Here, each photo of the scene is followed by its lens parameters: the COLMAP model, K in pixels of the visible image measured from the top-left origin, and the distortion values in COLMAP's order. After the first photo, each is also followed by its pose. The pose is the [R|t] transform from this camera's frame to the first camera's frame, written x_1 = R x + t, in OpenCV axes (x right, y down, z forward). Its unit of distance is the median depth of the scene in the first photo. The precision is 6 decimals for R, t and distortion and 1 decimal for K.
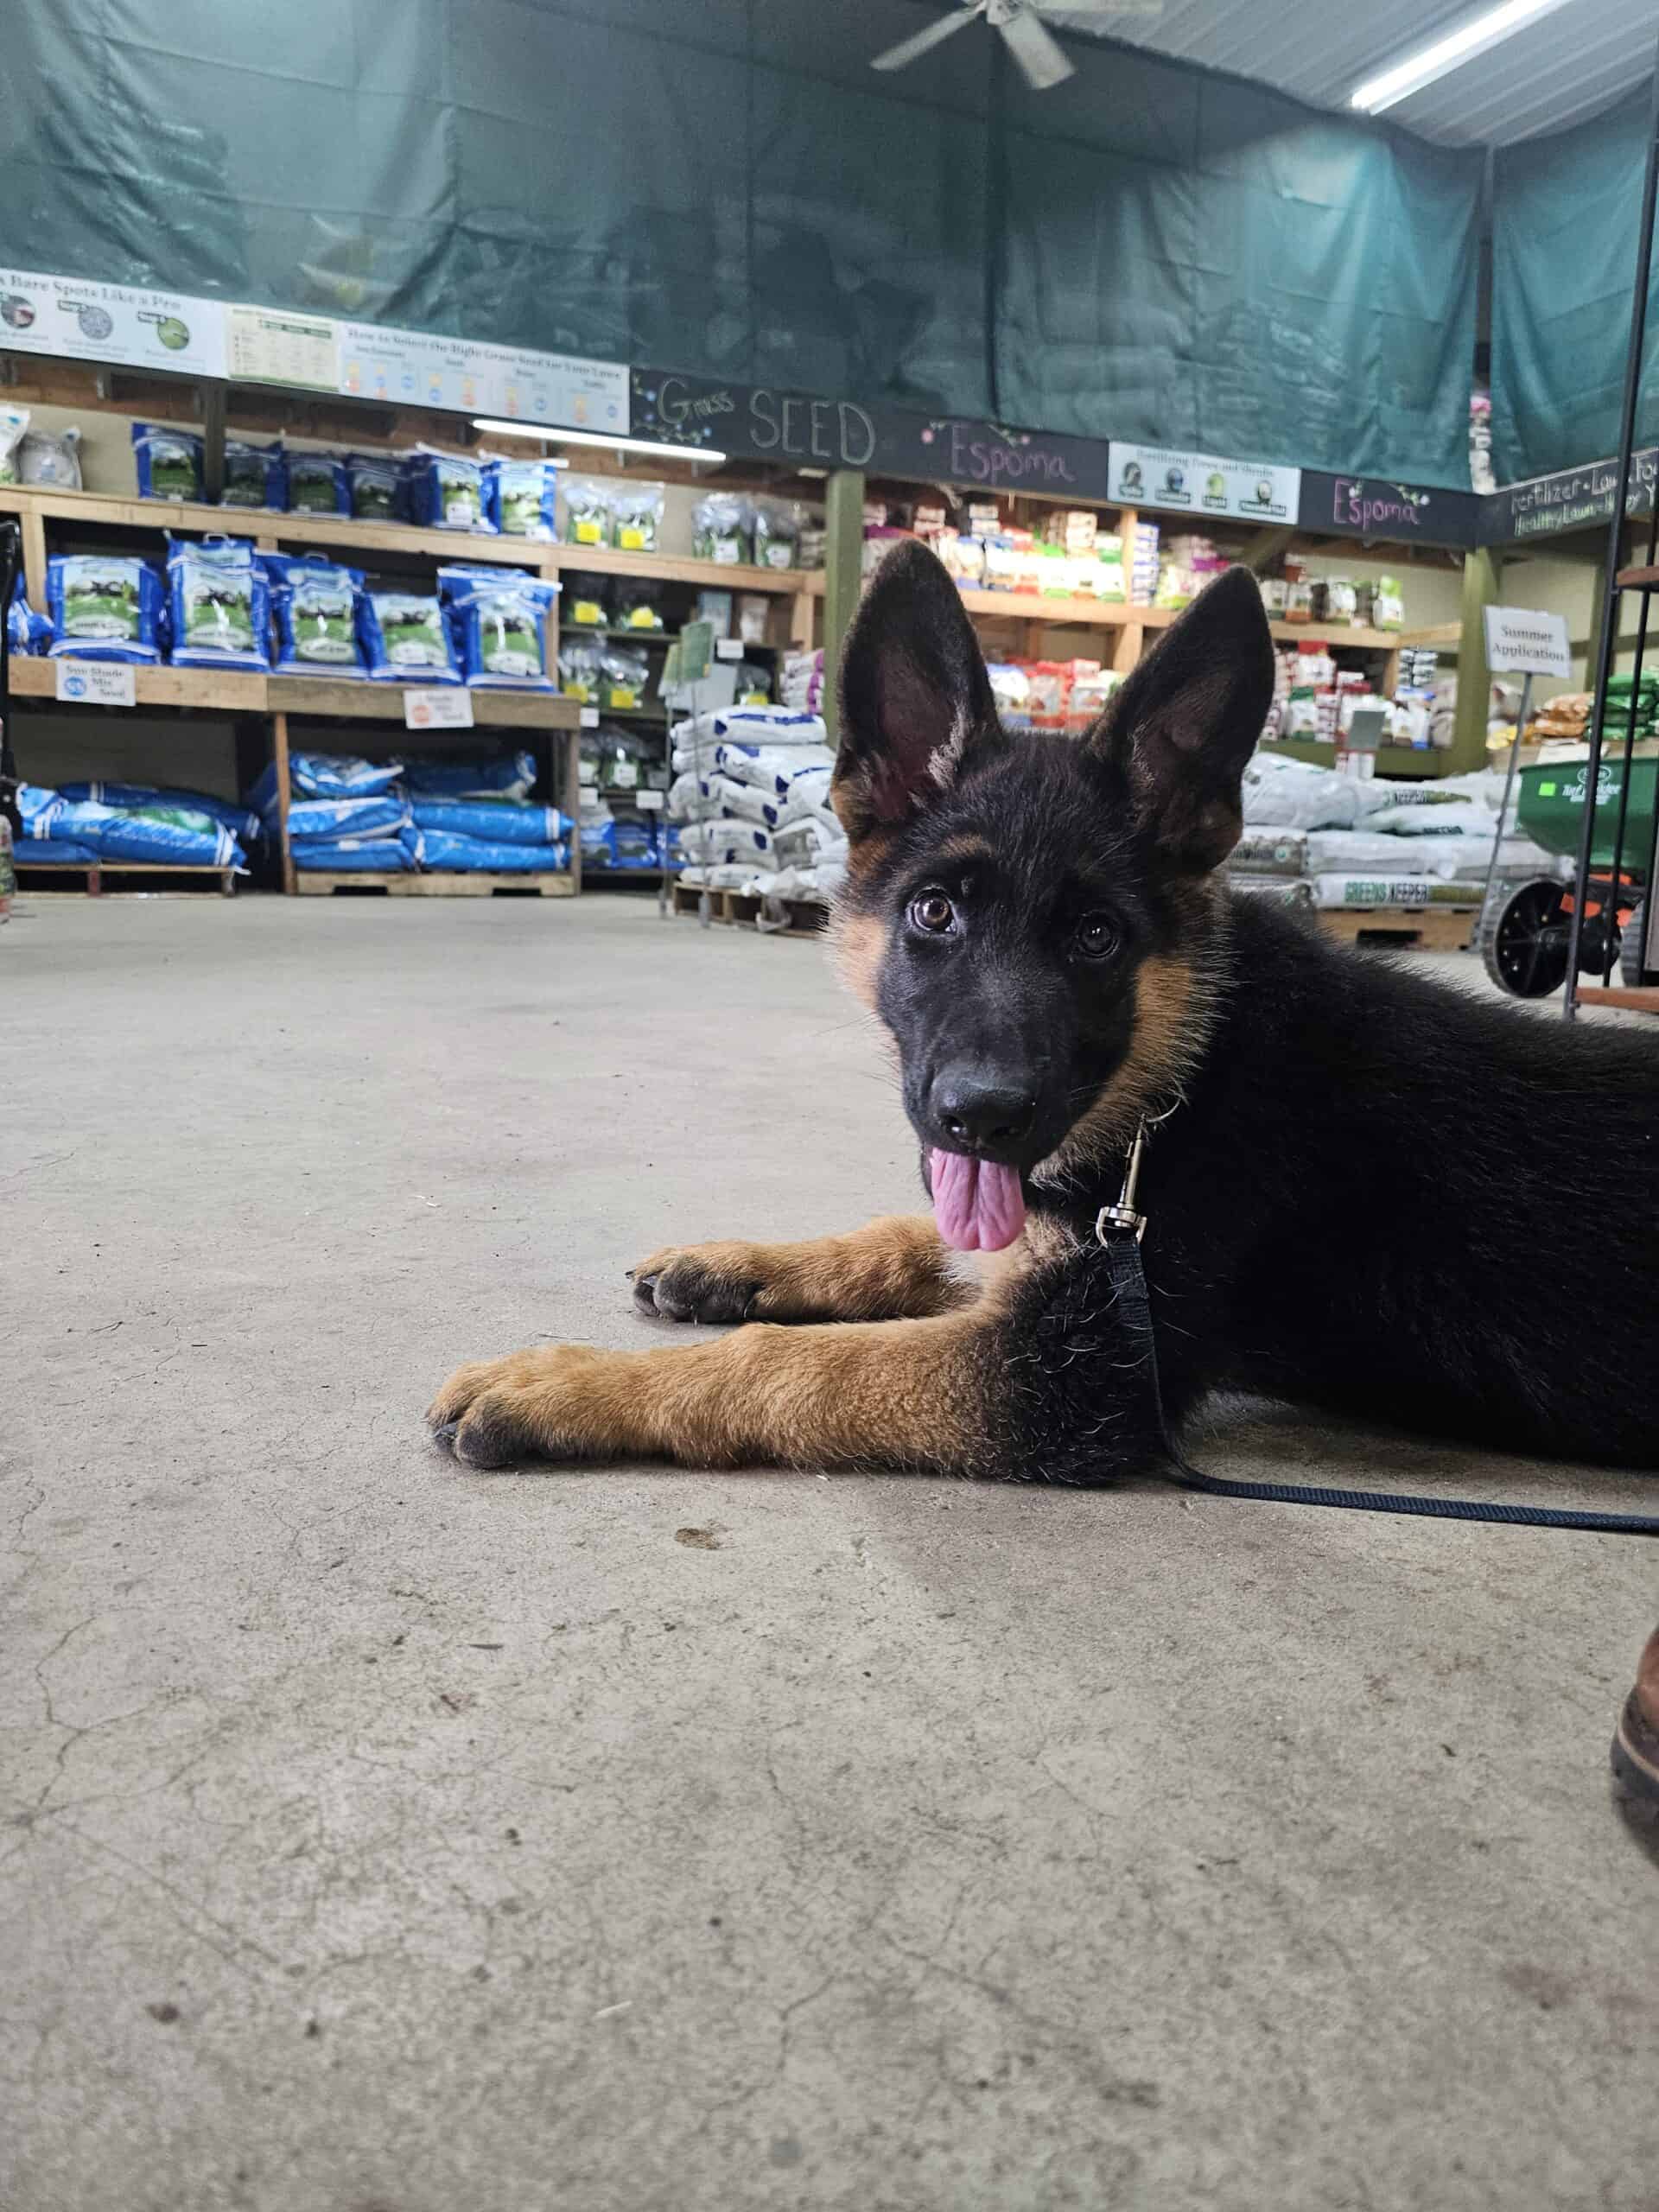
lens RADIAL K [[1481.6, 0, 829.5], [0, 1481.6, 1106.0], [0, 0, 1]] dist [0.066030, -0.074860]
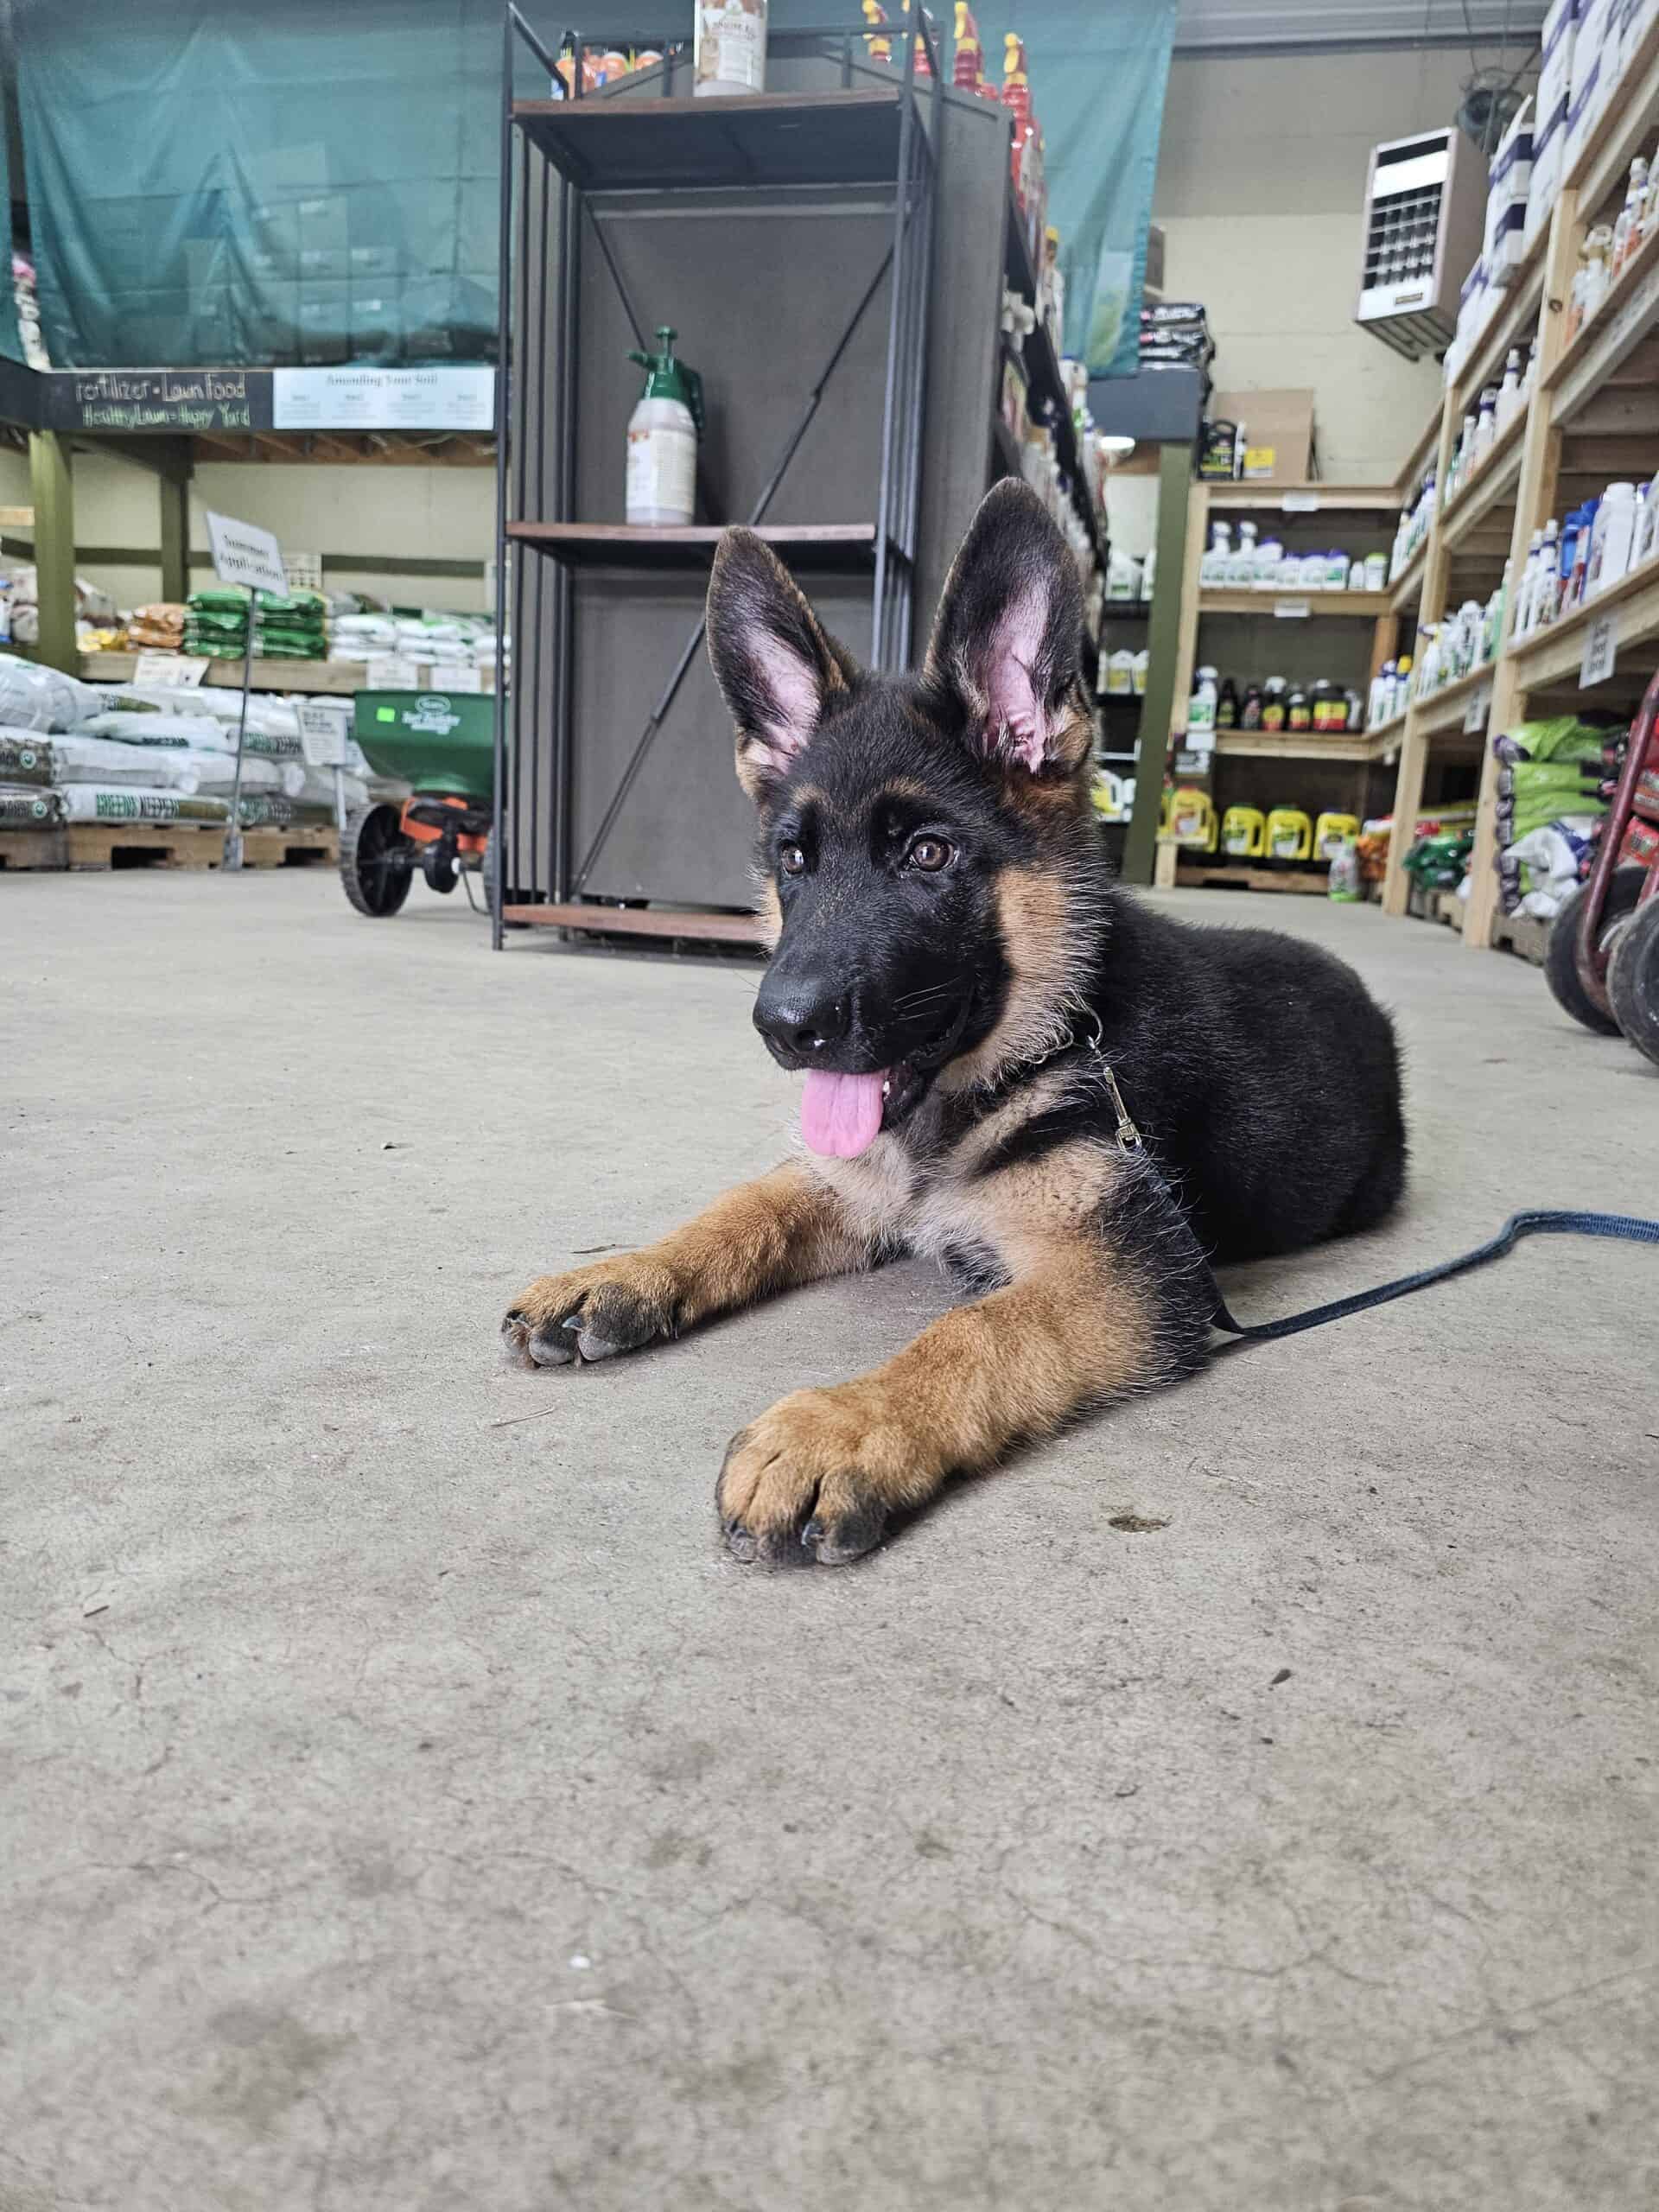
lens RADIAL K [[1504.2, 0, 829.5], [0, 1504.2, 1106.0], [0, 0, 1]] dist [0.046621, -0.046560]
pose [[0.601025, -0.136143, 0.787550, -0.138223], [0.091279, 0.990630, 0.101589, -0.014110], [-0.794001, 0.010829, 0.607820, 0.081797]]
